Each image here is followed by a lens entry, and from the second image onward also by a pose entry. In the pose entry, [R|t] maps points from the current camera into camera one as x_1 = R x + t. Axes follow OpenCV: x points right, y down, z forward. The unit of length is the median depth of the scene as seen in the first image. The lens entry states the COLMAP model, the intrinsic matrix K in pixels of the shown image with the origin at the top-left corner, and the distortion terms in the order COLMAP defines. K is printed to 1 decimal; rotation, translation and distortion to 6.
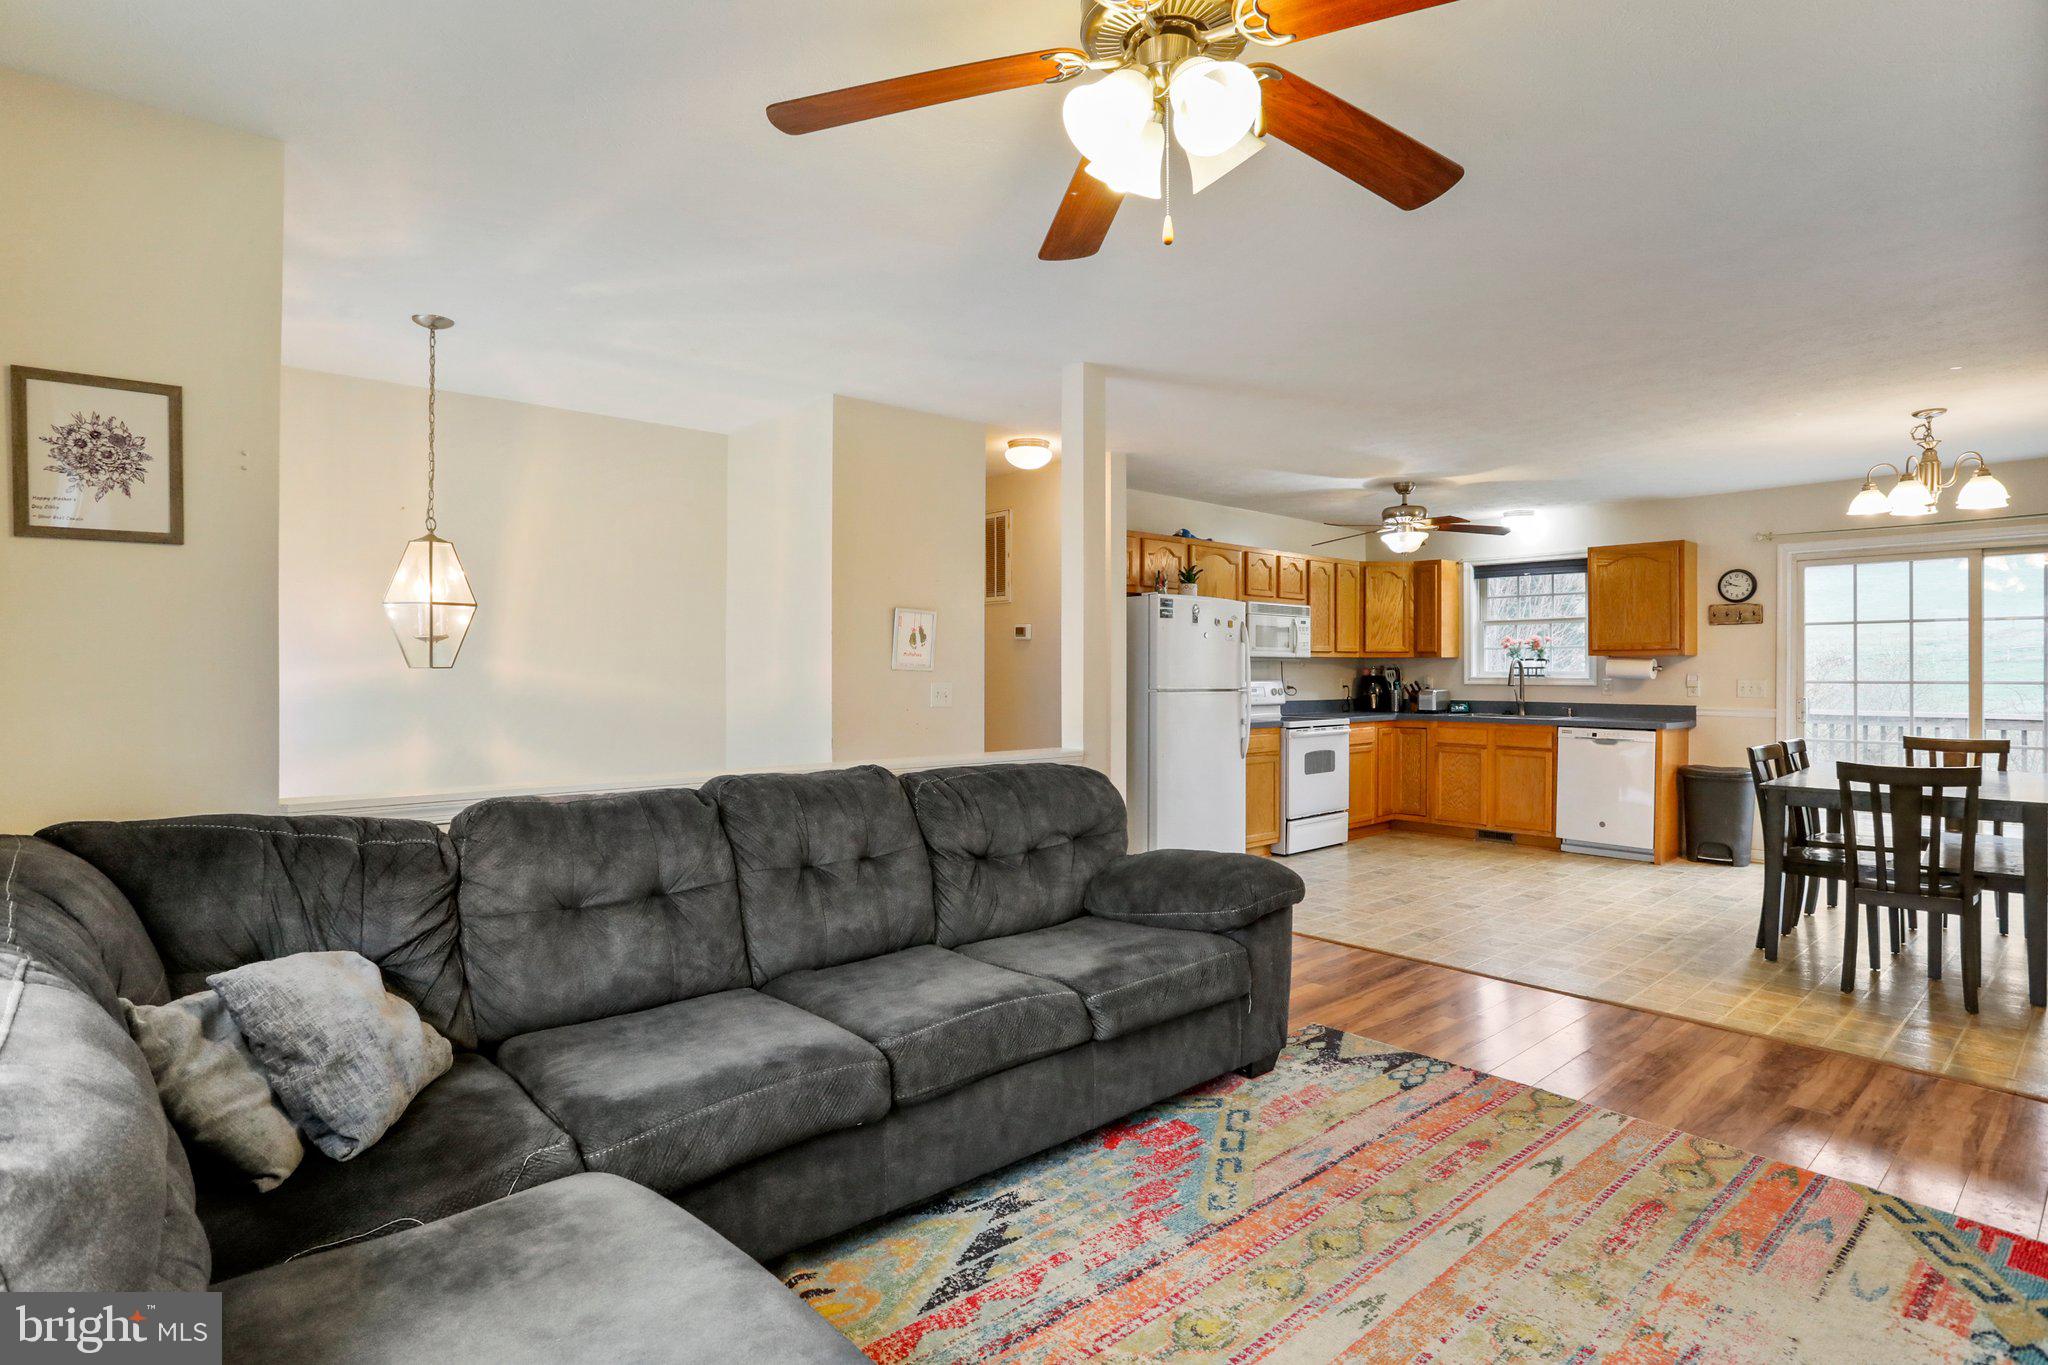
lens RADIAL K [[1050.3, 0, 1024.5], [0, 1050.3, 664.3], [0, 0, 1]] dist [-0.036846, 0.020081]
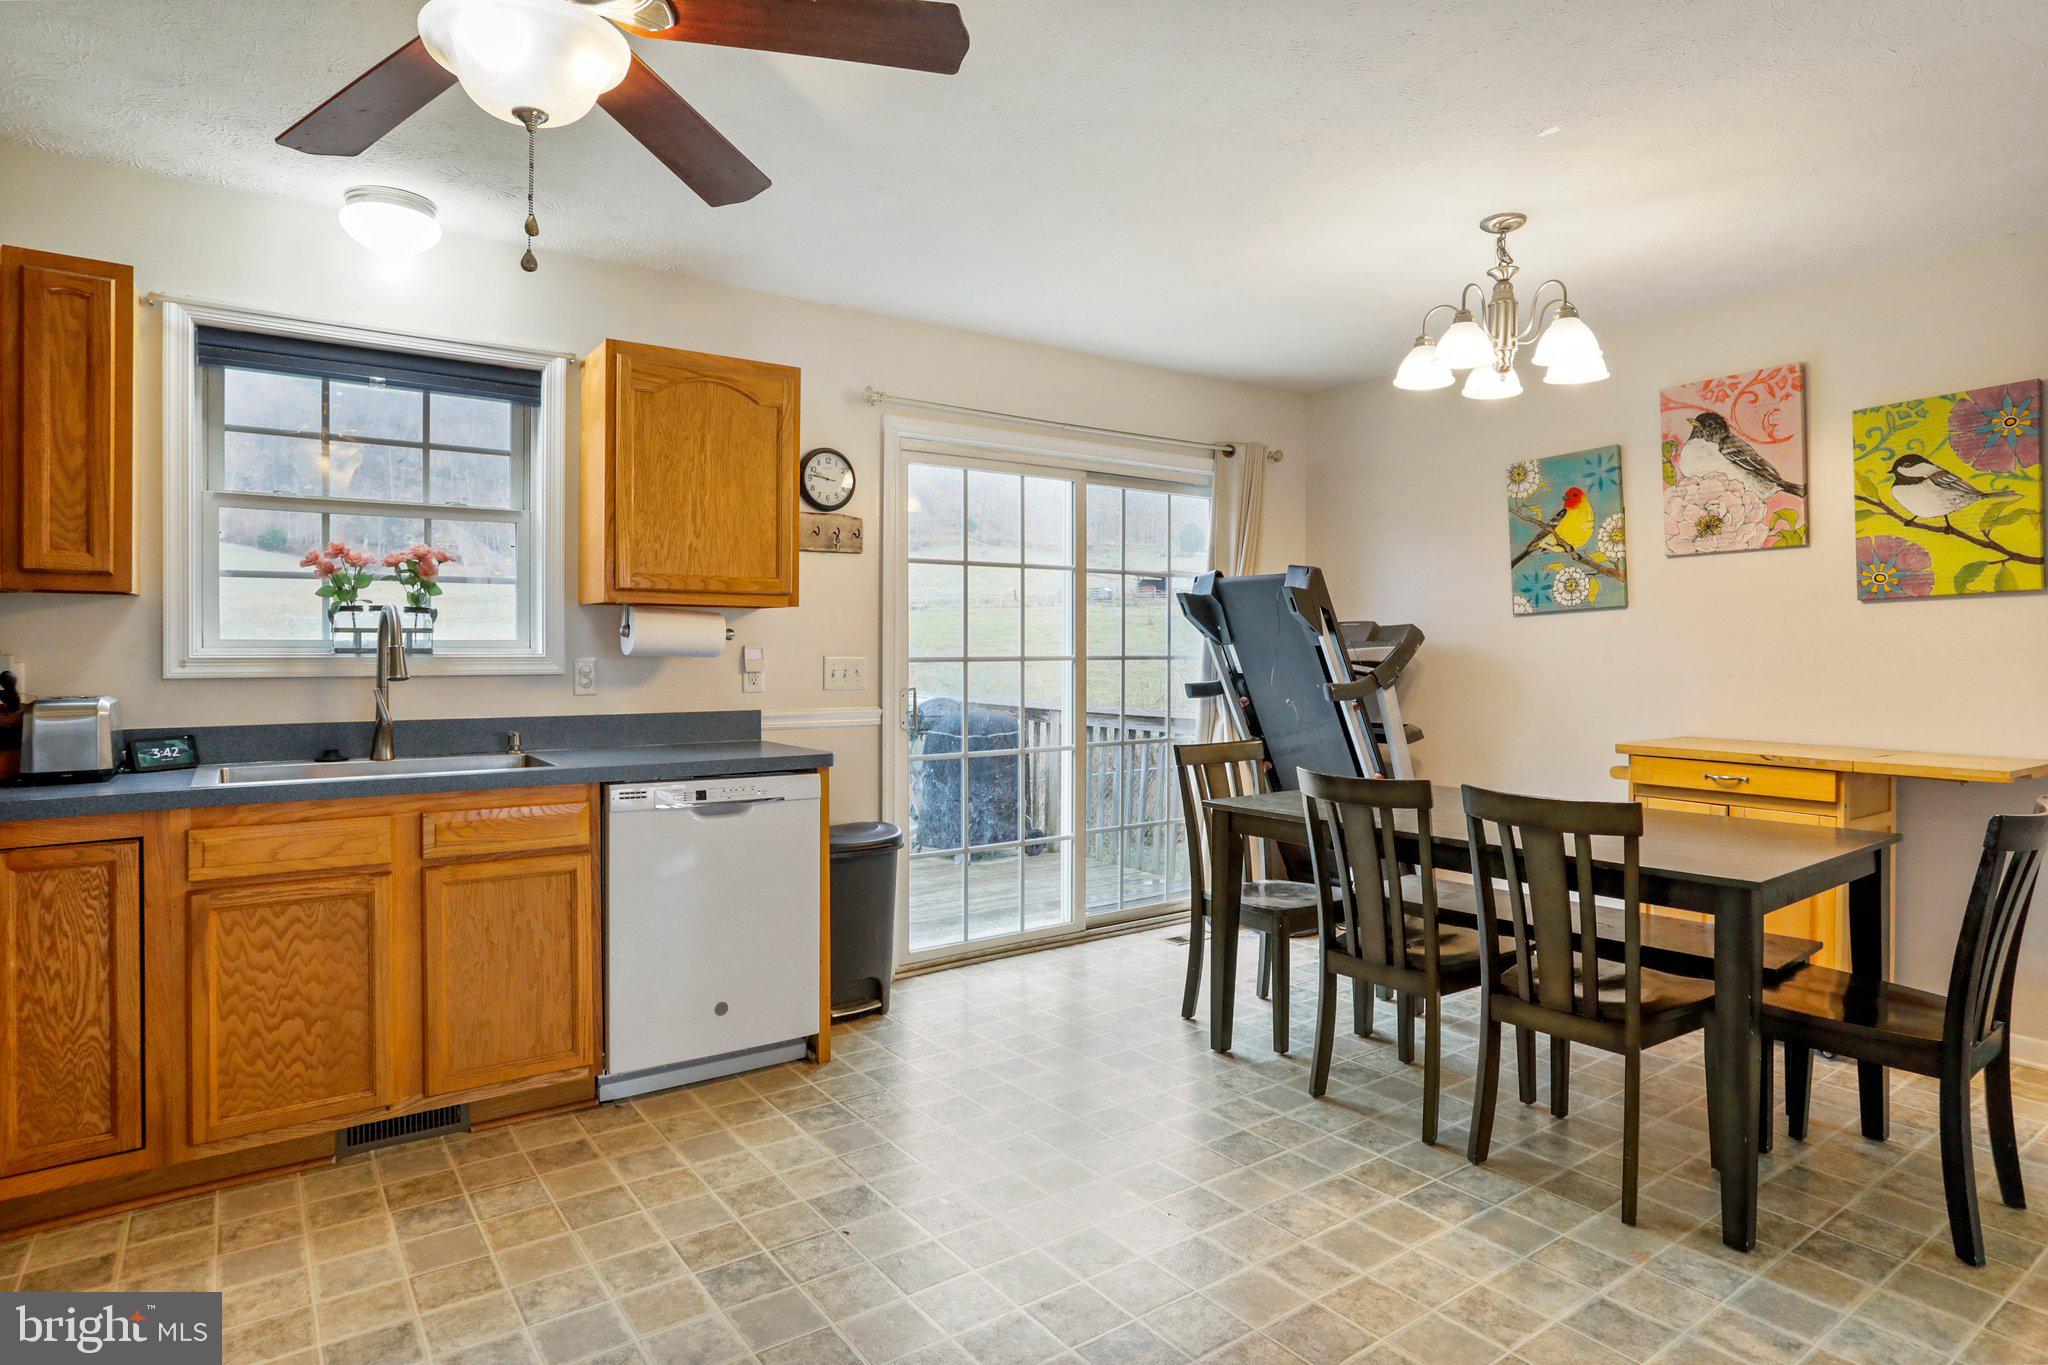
lens RADIAL K [[1131.7, 0, 1024.1], [0, 1131.7, 661.4], [0, 0, 1]] dist [-0.000559, 0.000608]
pose [[0.124015, -0.011453, 0.992214, 0.114516], [-0.006147, 0.999905, 0.012310, 0.008504], [-0.992261, -0.007626, 0.123932, 0.757406]]
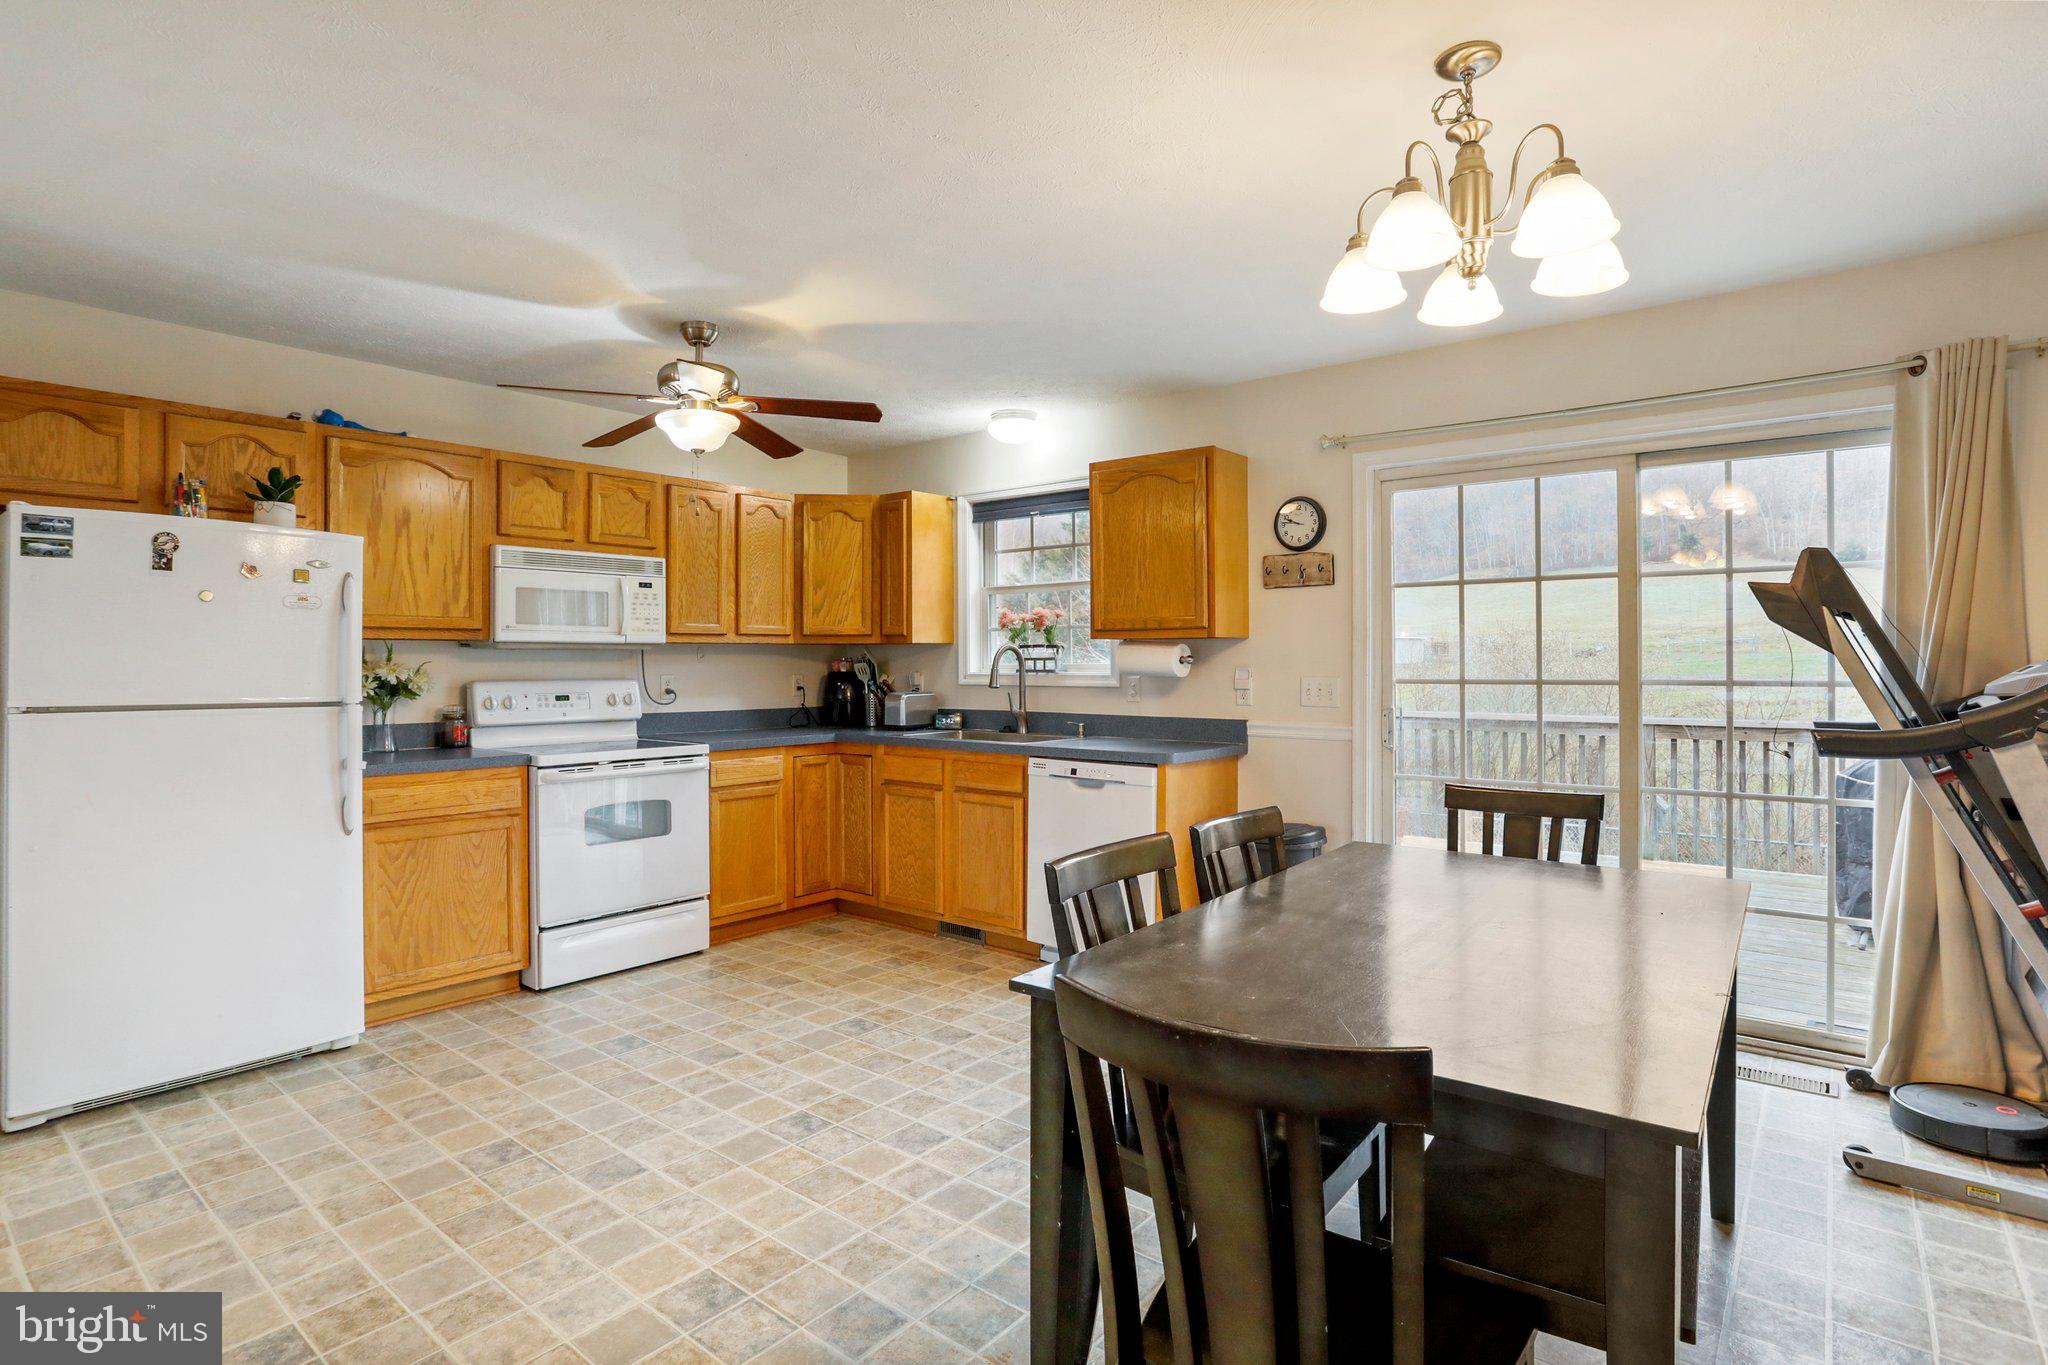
lens RADIAL K [[1050.3, 0, 1024.5], [0, 1050.3, 664.3], [0, 0, 1]] dist [-0.036846, 0.020081]
pose [[0.989497, -0.003403, 0.144511, 0.401141], [0.002189, 0.999961, 0.008561, 0.001114], [-0.144535, -0.008154, 0.989466, 0.378692]]
